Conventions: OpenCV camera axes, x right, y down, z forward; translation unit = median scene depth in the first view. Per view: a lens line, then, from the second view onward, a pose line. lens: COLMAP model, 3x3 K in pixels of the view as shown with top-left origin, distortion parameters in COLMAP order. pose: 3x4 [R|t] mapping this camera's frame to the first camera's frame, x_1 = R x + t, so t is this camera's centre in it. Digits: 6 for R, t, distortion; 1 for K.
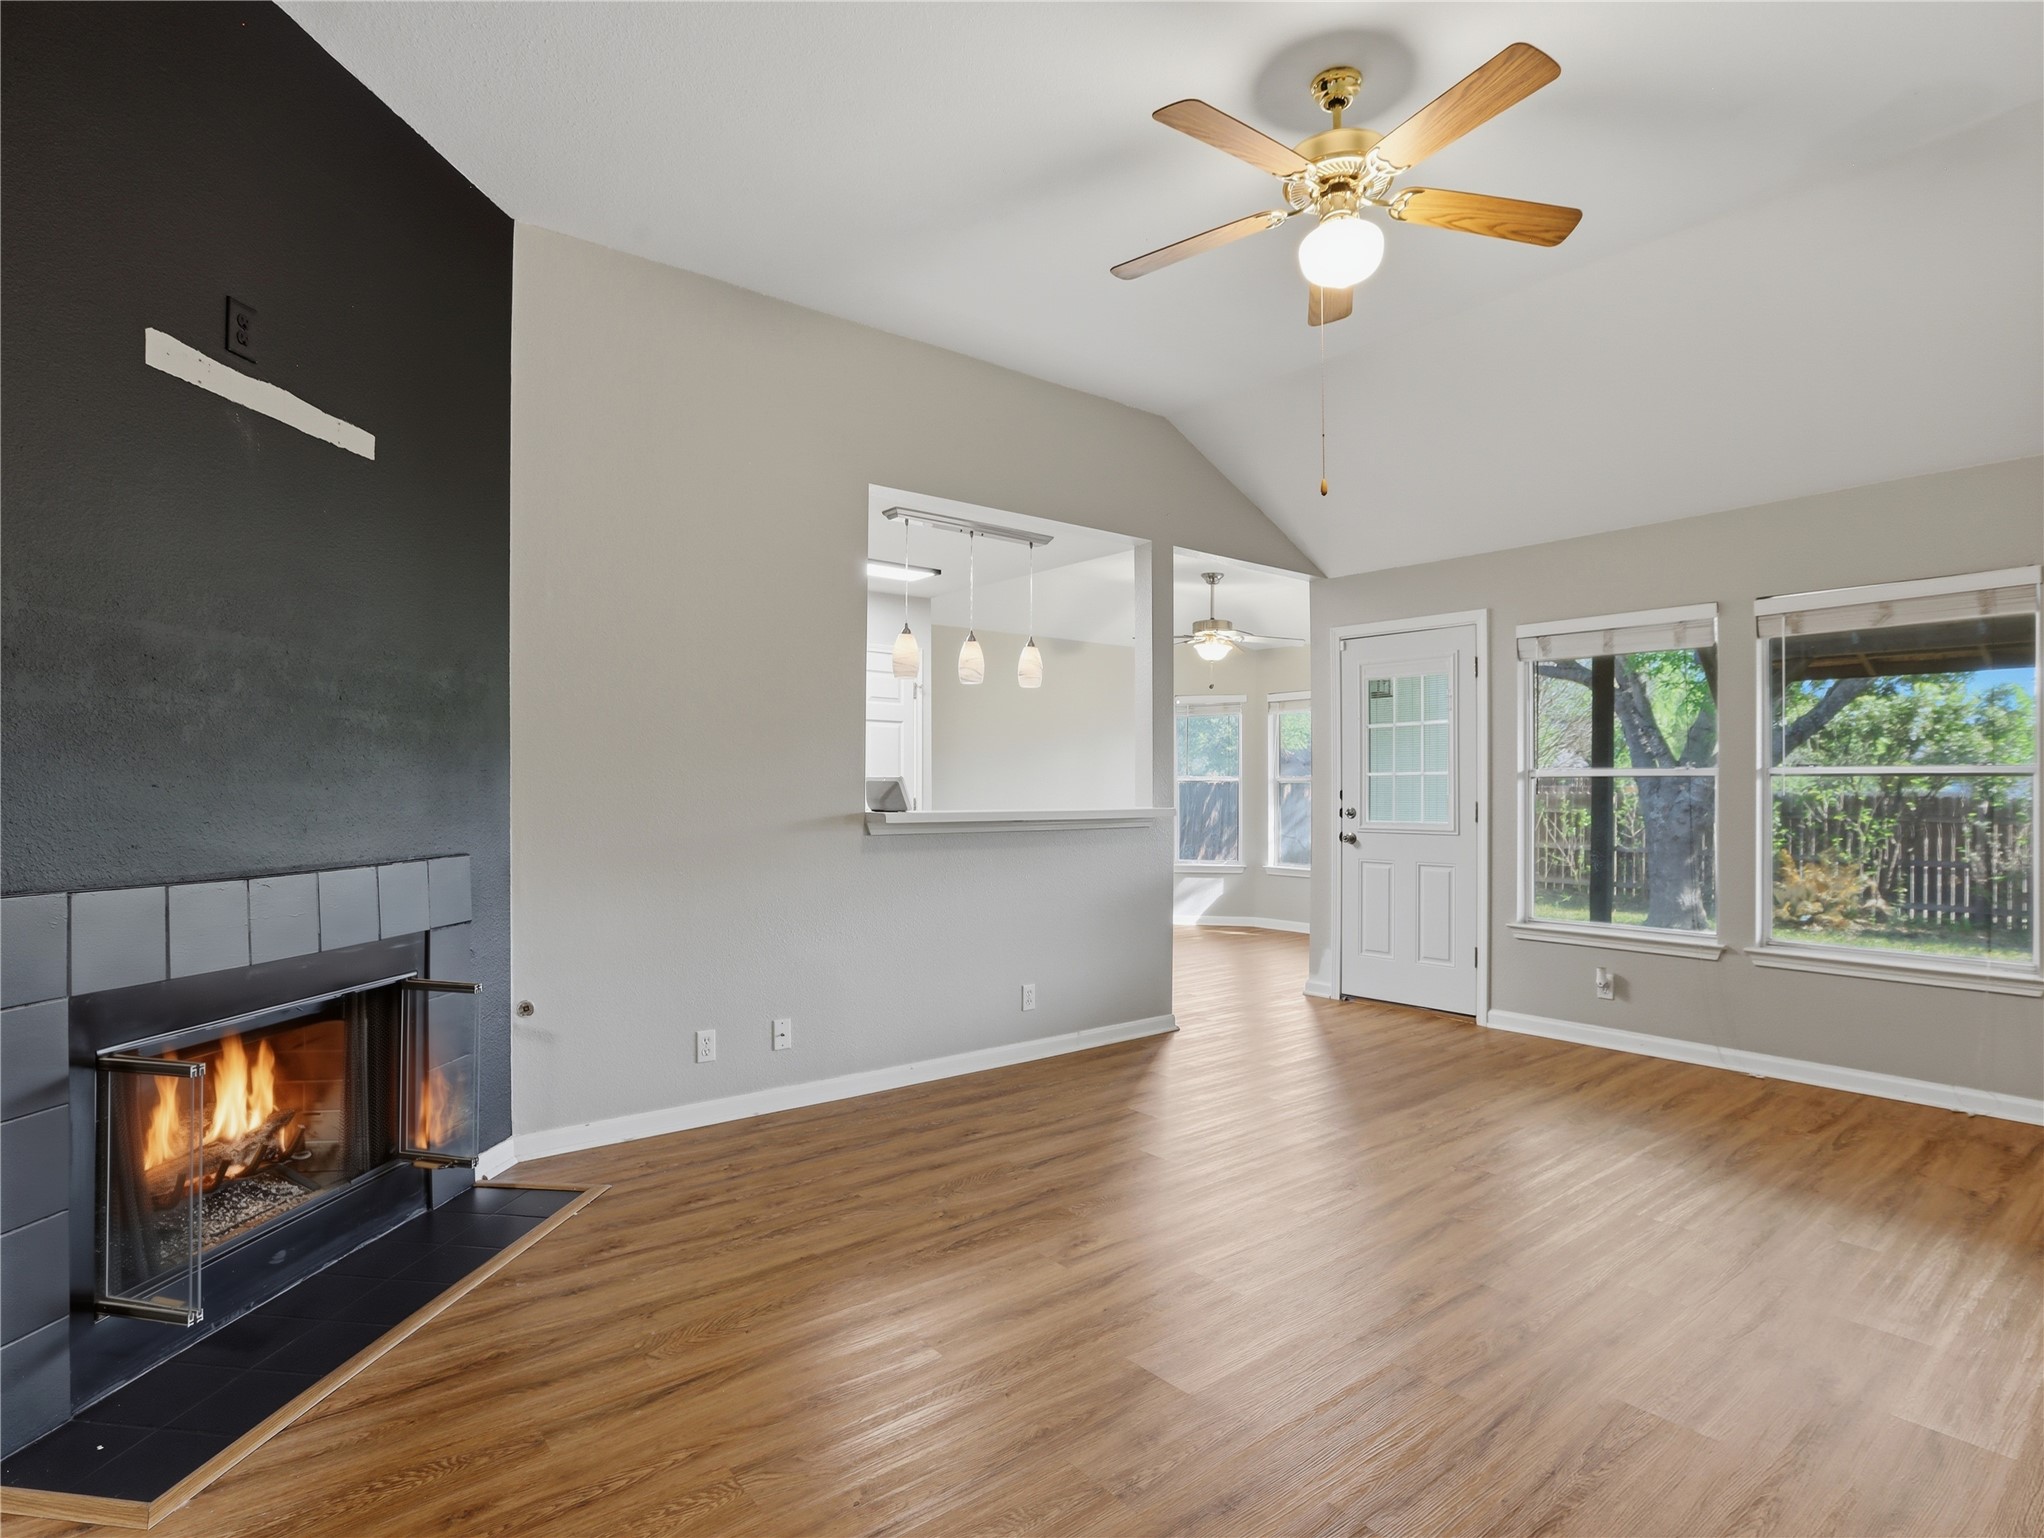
lens RADIAL K [[1051.5, 0, 1029.0], [0, 1051.5, 772.1], [0, 0, 1]] dist [-0.064533, 0.029527]
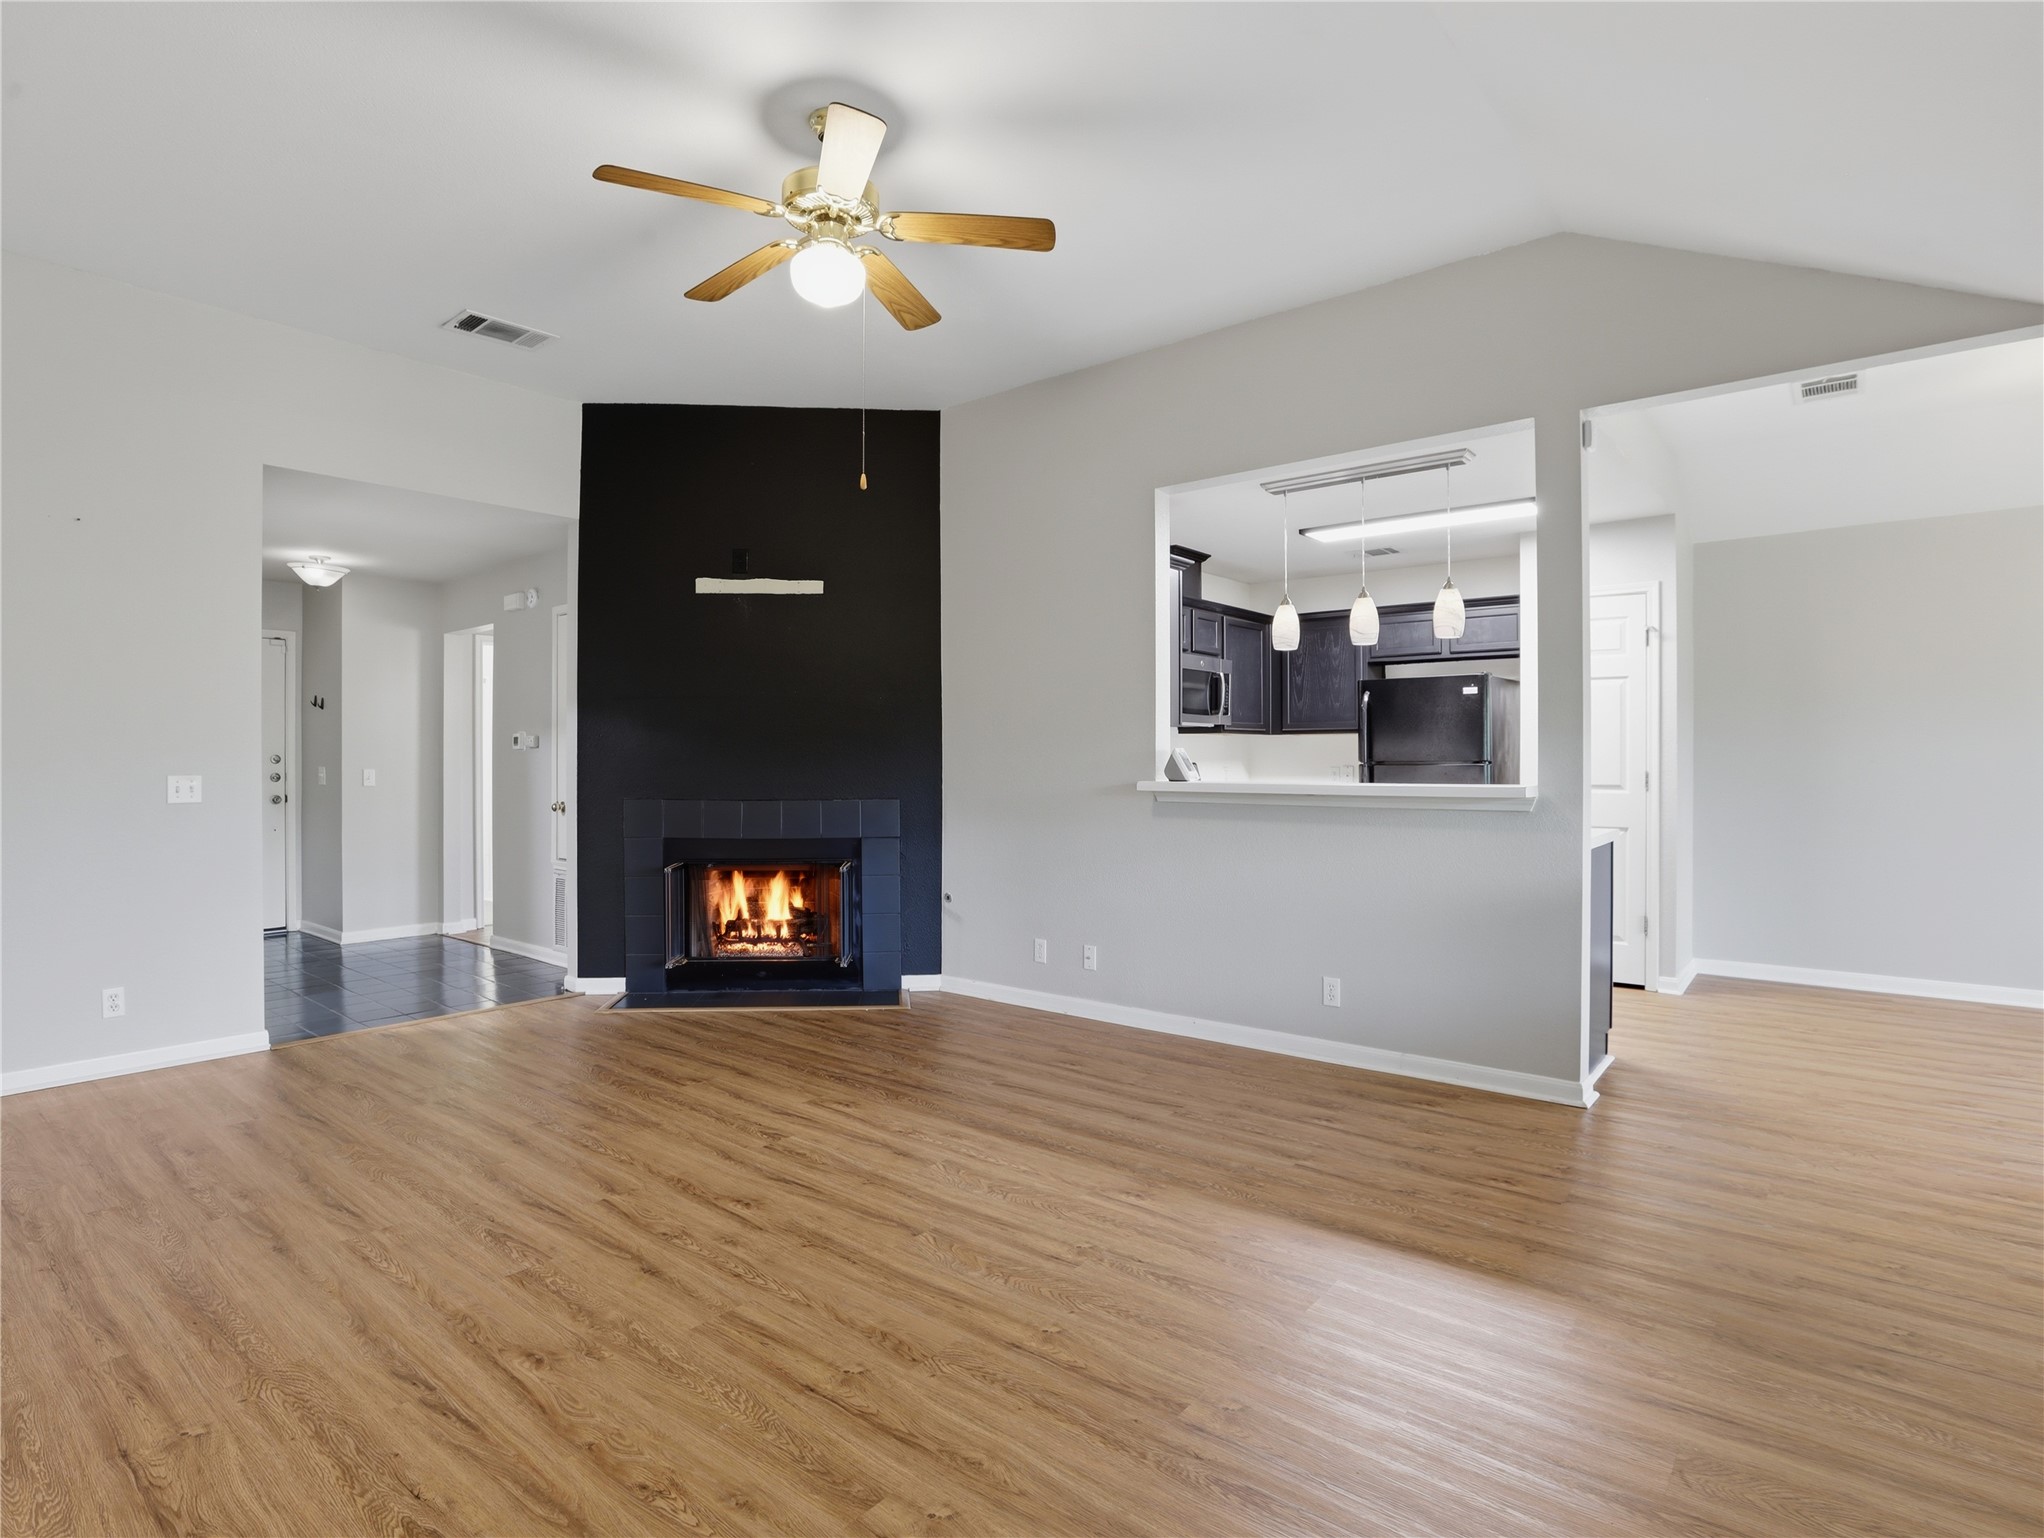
lens RADIAL K [[1051.5, 0, 1029.0], [0, 1051.5, 772.1], [0, 0, 1]] dist [-0.064533, 0.029527]
pose [[0.205734, 0.006234, -0.978588, 0.859142], [0.016573, 0.999814, 0.009854, 0.013774], [0.978468, -0.018245, 0.205593, 0.595404]]
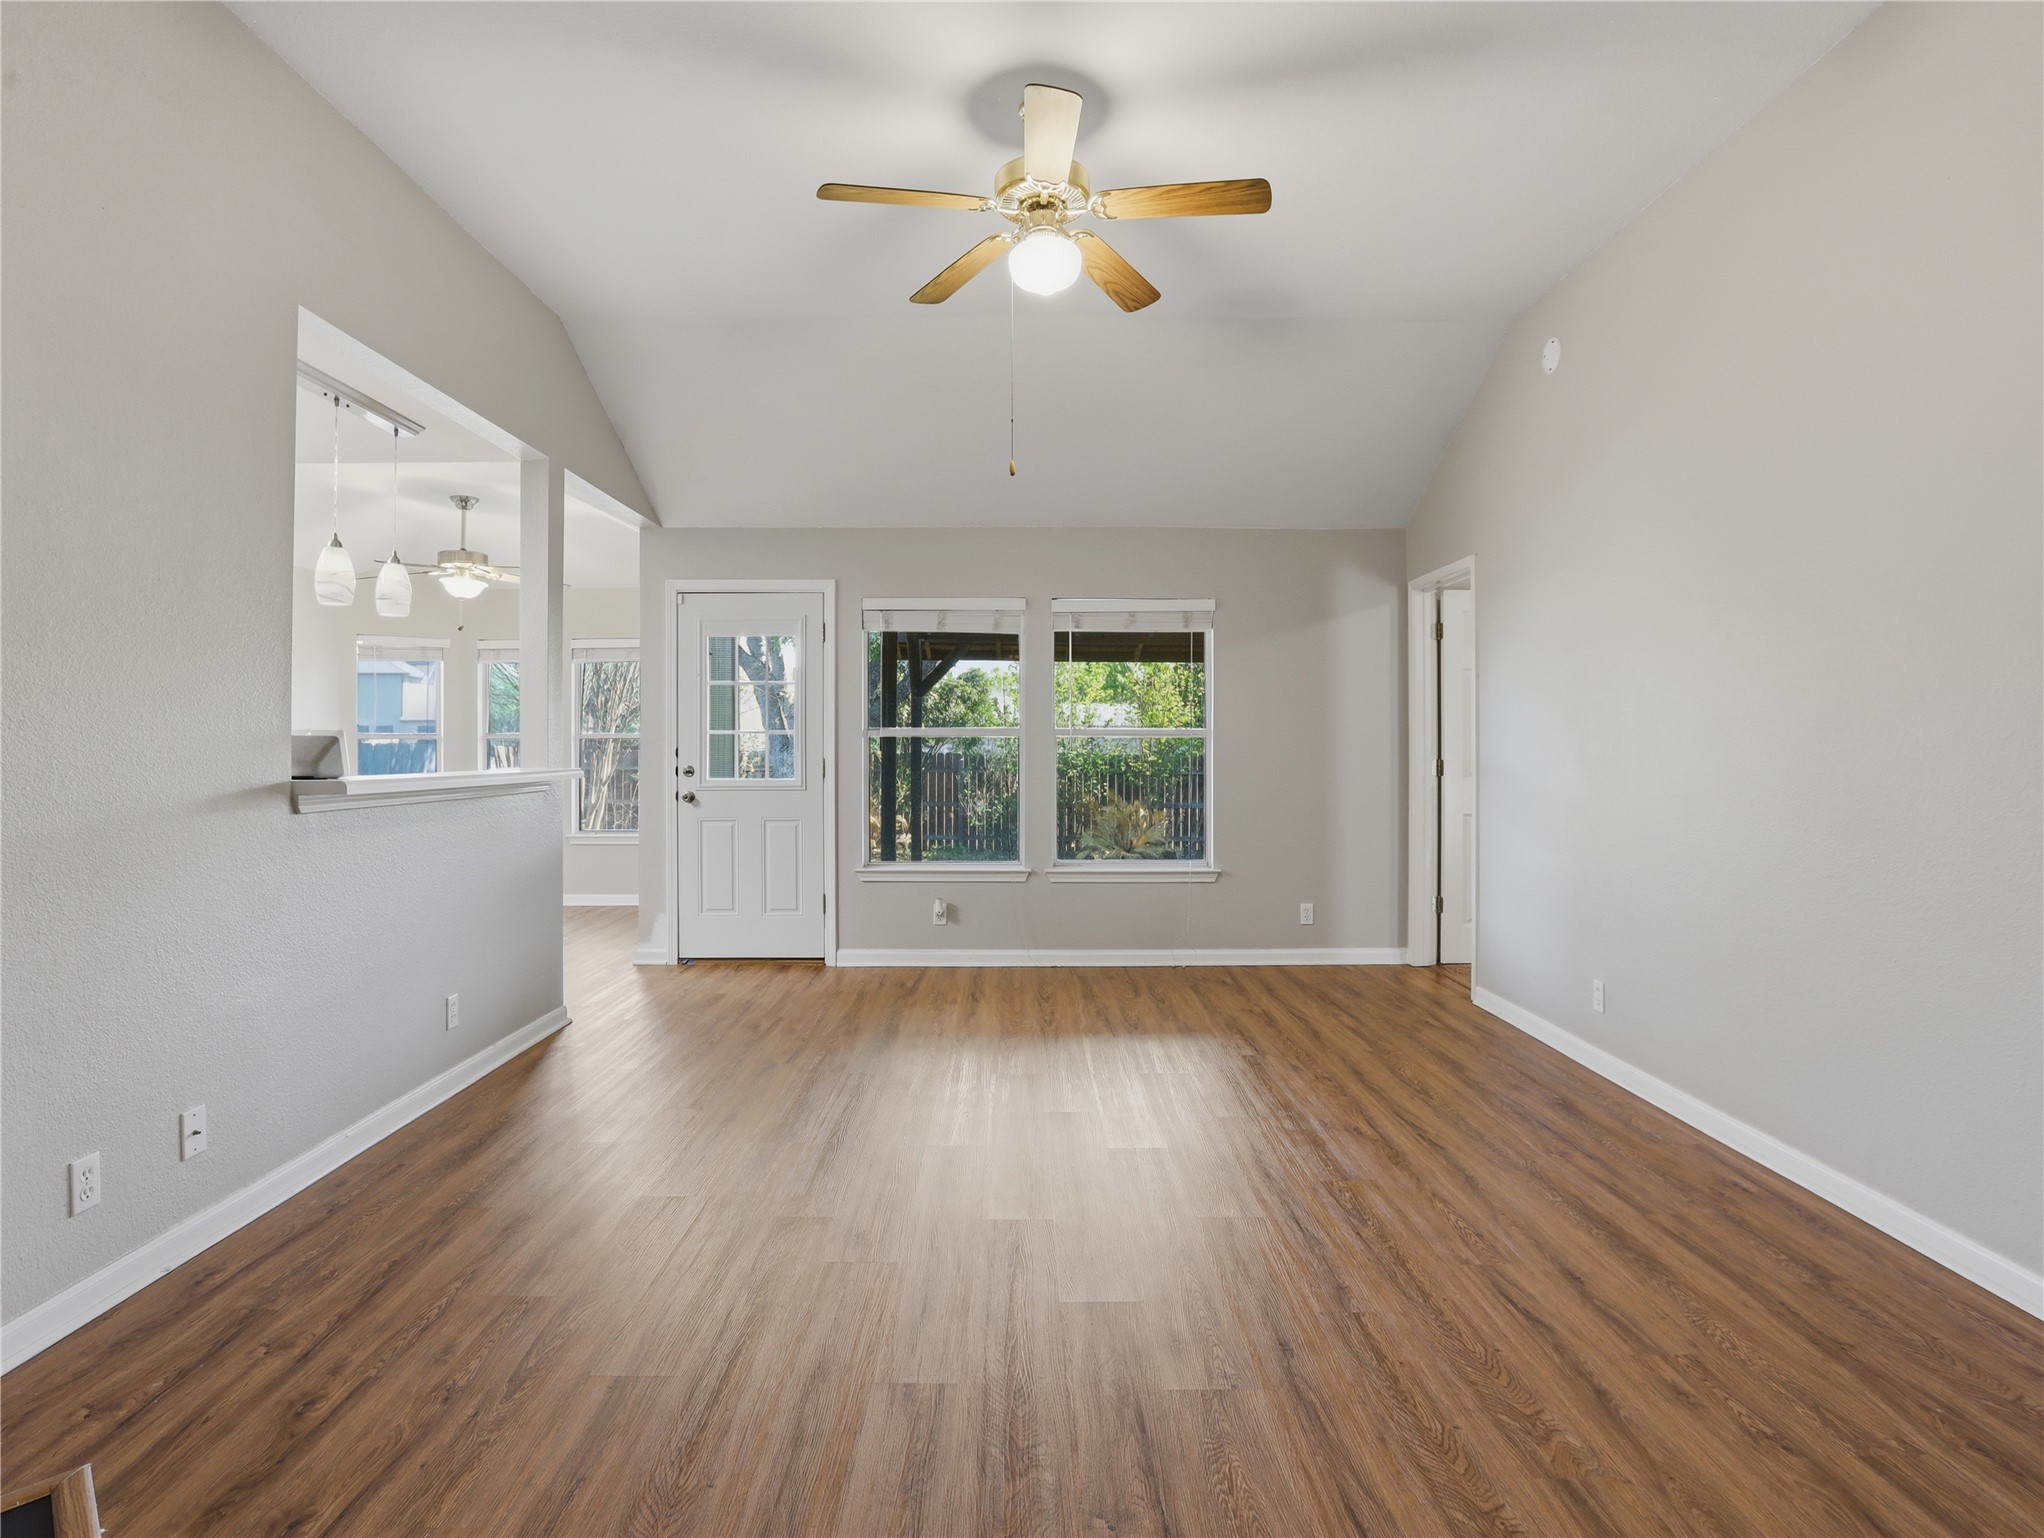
lens RADIAL K [[1060.2, 0, 1018.9], [0, 1060.2, 722.8], [0, 0, 1]] dist [-0.098276, 0.030451]
pose [[0.619235, 0.014331, 0.785075, -0.360687], [-0.009687, 0.999897, -0.010612, 0.001942], [-0.785146, -0.001033, 0.619310, 0.201430]]
